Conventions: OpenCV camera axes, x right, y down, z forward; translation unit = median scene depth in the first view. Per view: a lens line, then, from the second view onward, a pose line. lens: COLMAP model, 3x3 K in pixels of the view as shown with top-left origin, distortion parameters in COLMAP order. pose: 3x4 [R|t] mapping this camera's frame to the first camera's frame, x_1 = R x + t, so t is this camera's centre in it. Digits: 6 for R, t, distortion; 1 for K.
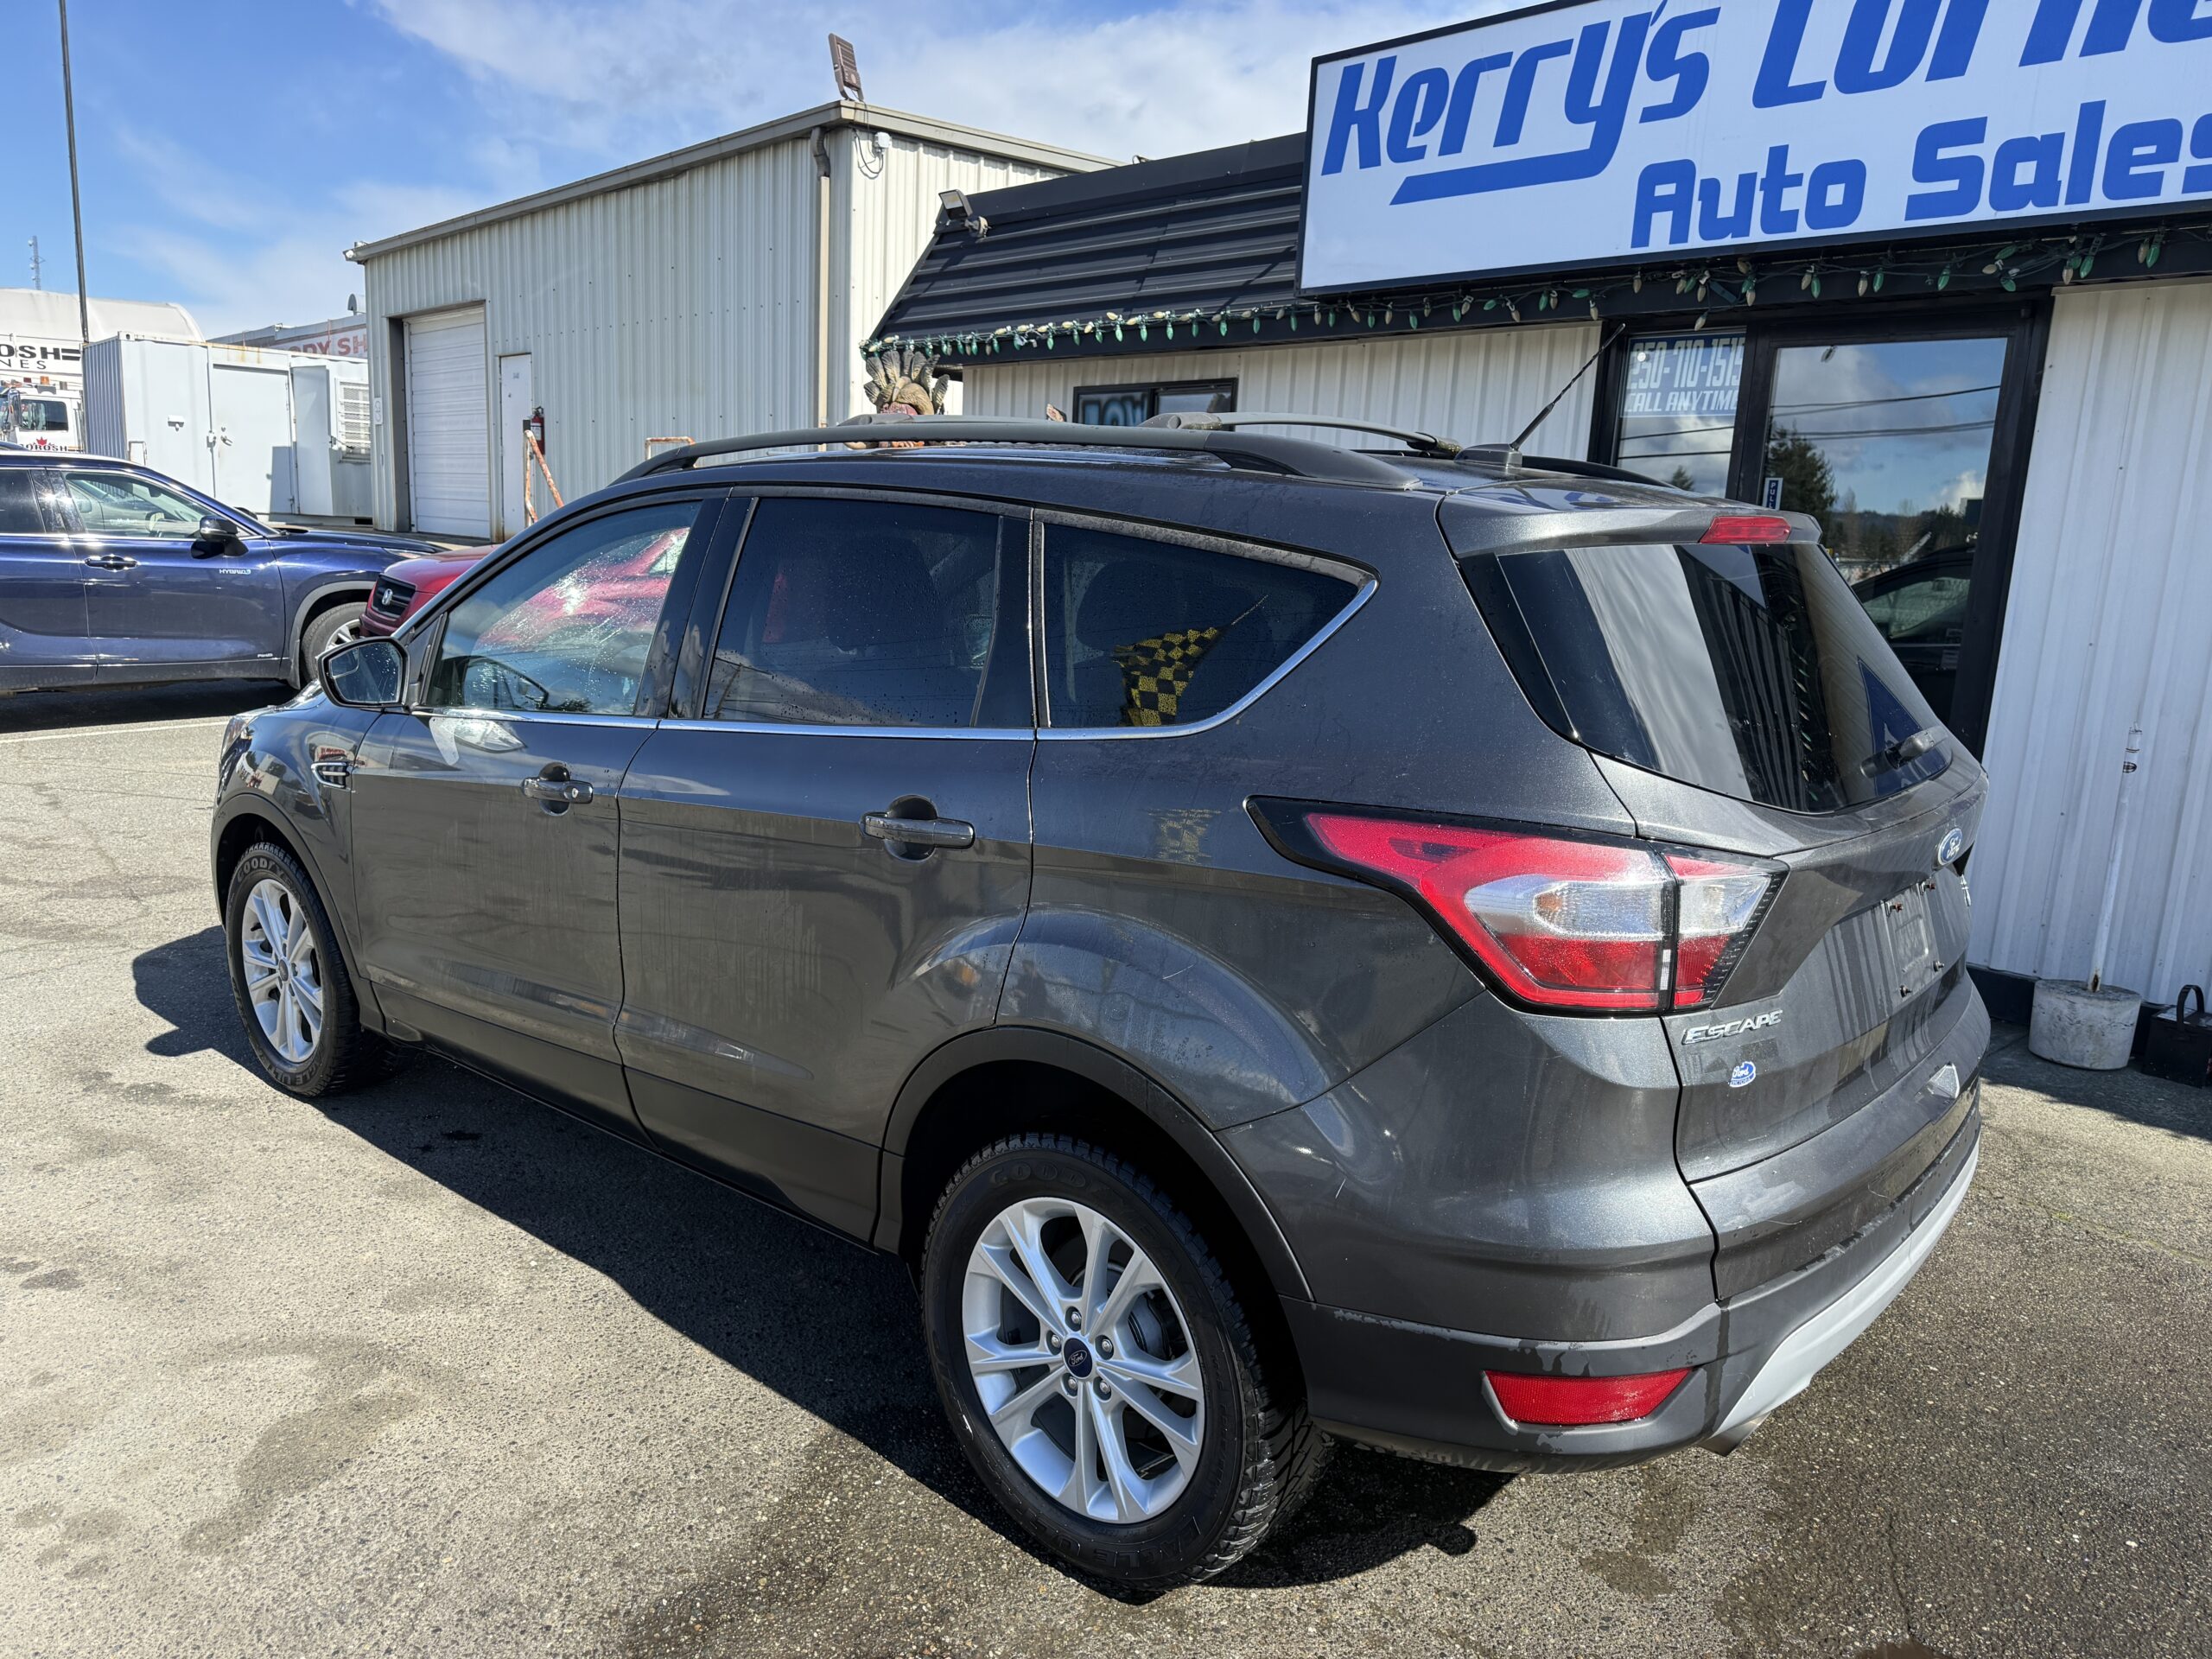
lens RADIAL K [[1583.6, 0, 1106.0], [0, 1583.6, 829.5], [0, 0, 1]] dist [0.026701, -0.003431]
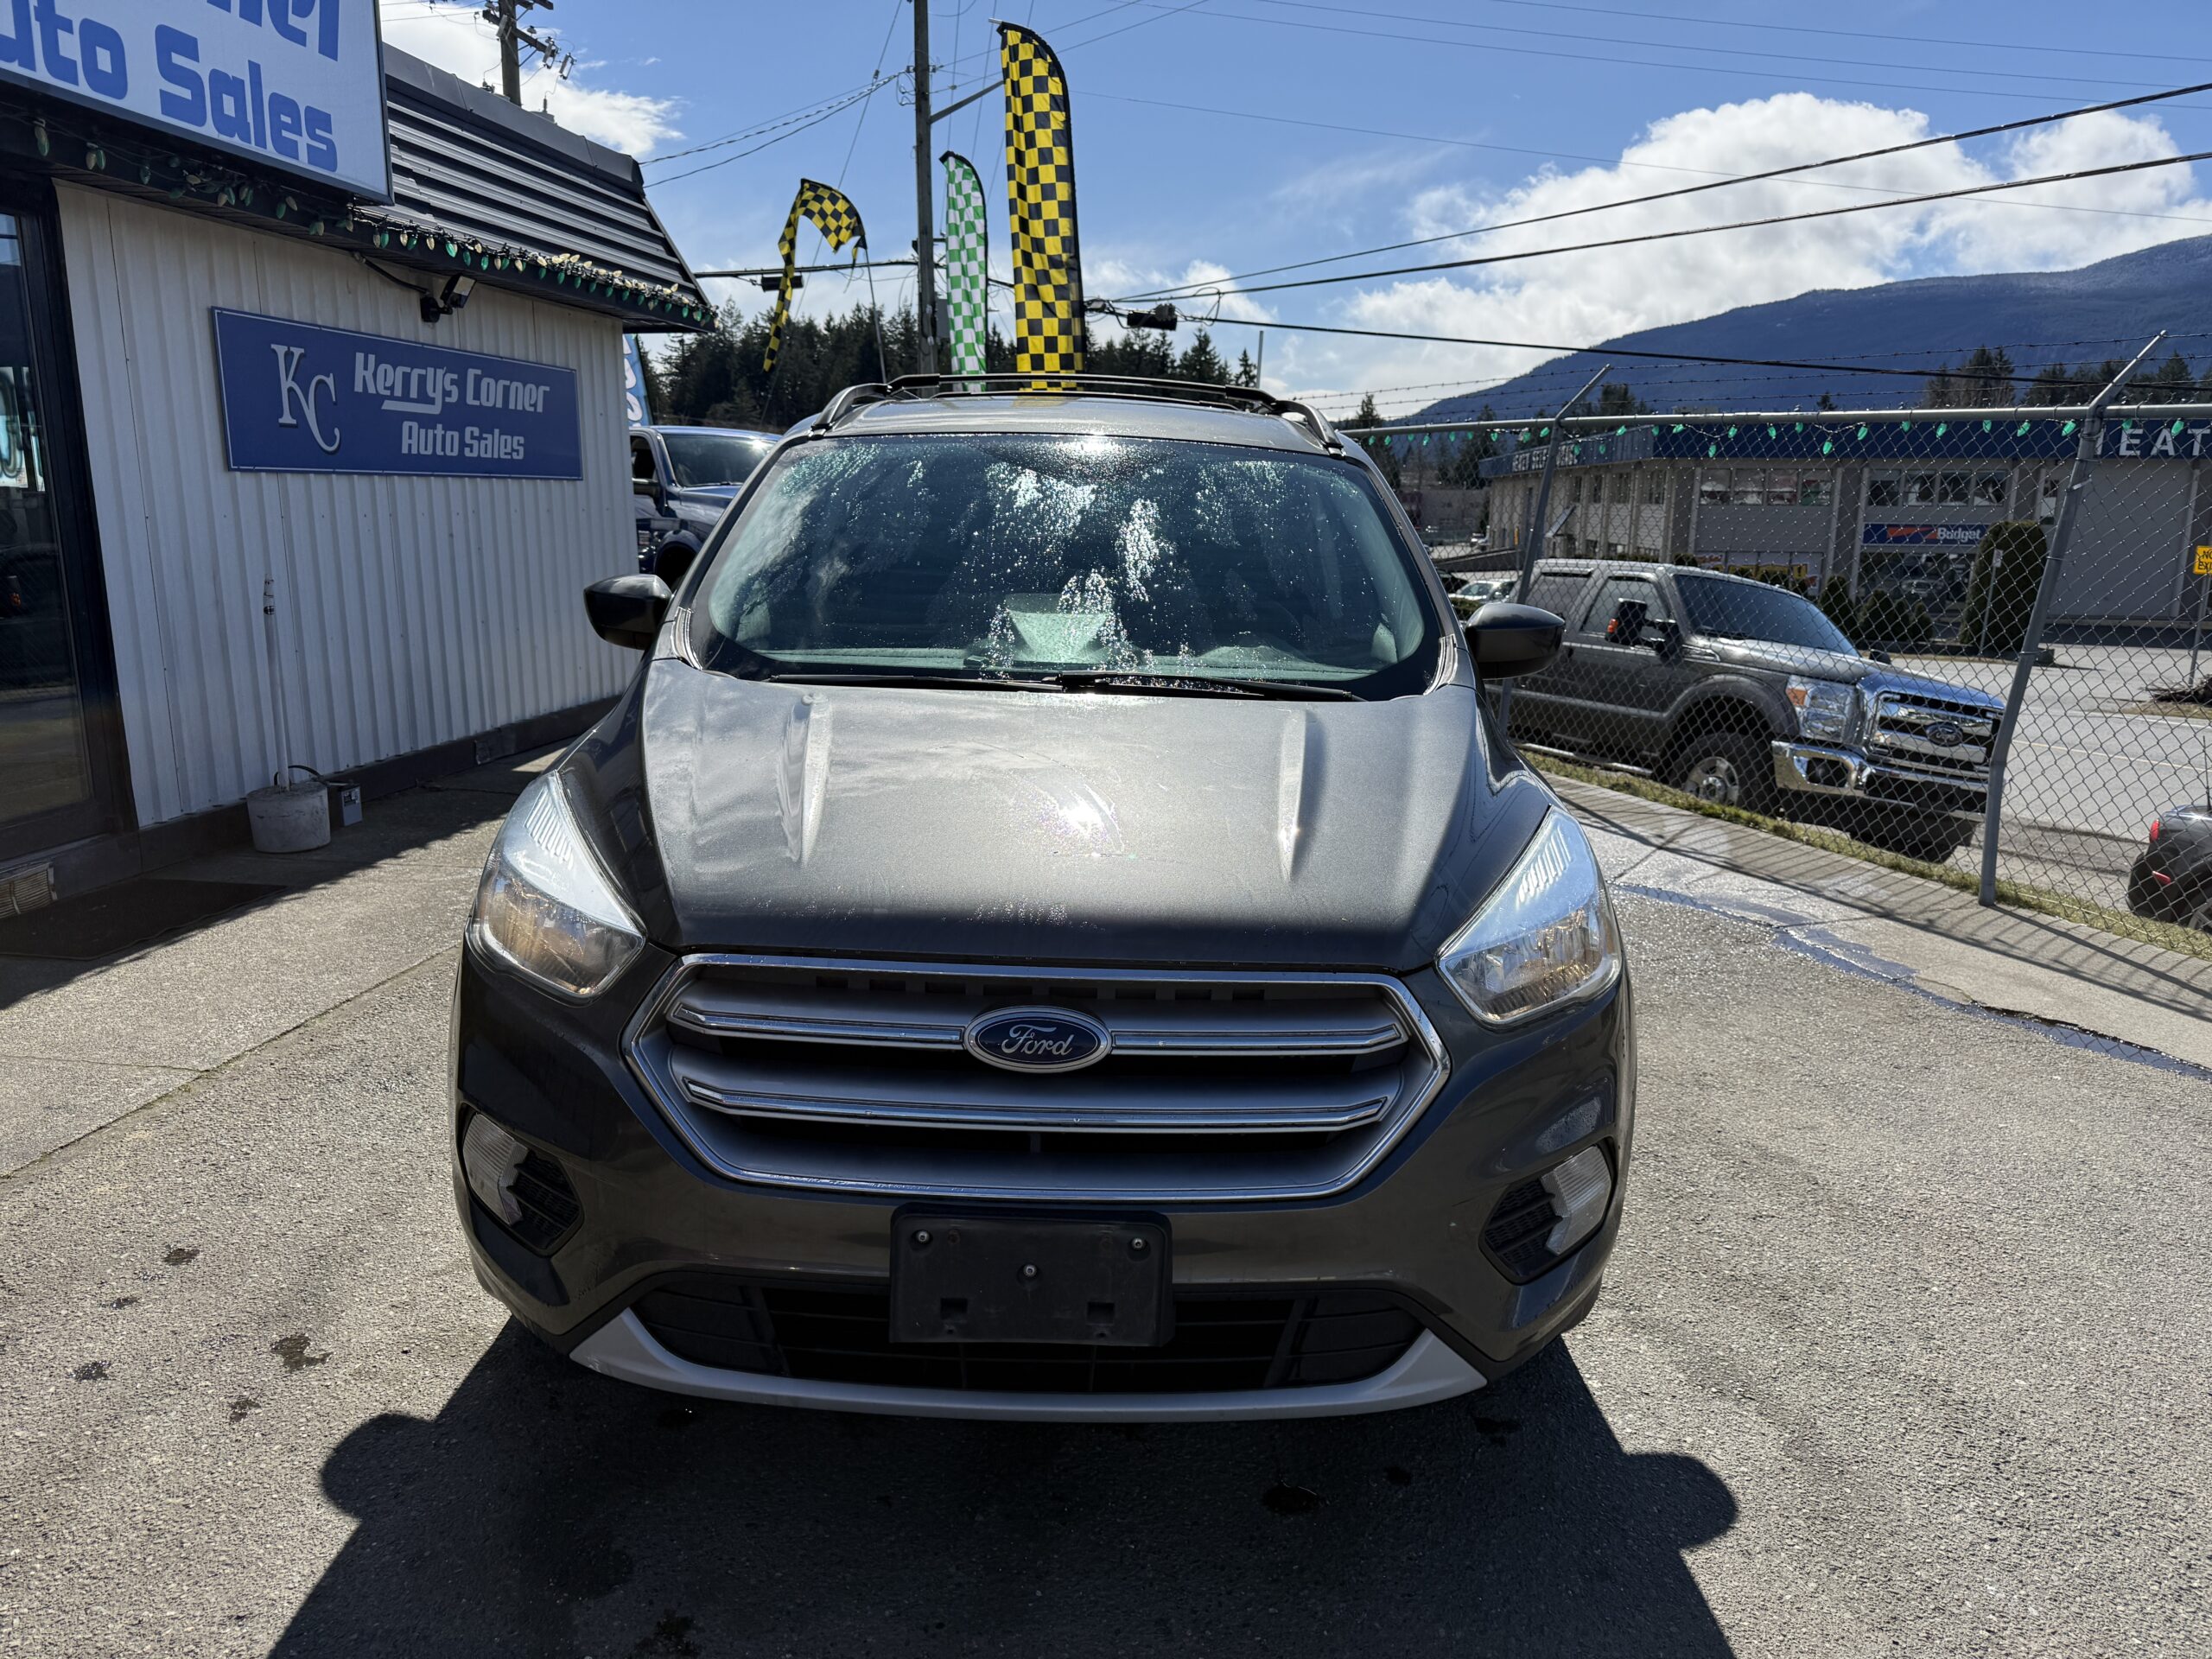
lens RADIAL K [[1583.6, 0, 1106.0], [0, 1583.6, 829.5], [0, 0, 1]] dist [0.026701, -0.003431]
pose [[-0.628973, -0.214386, 0.747283, -0.687359], [0.108134, 0.927757, 0.357176, -0.241587], [-0.769870, 0.305460, -0.560351, 1.166408]]
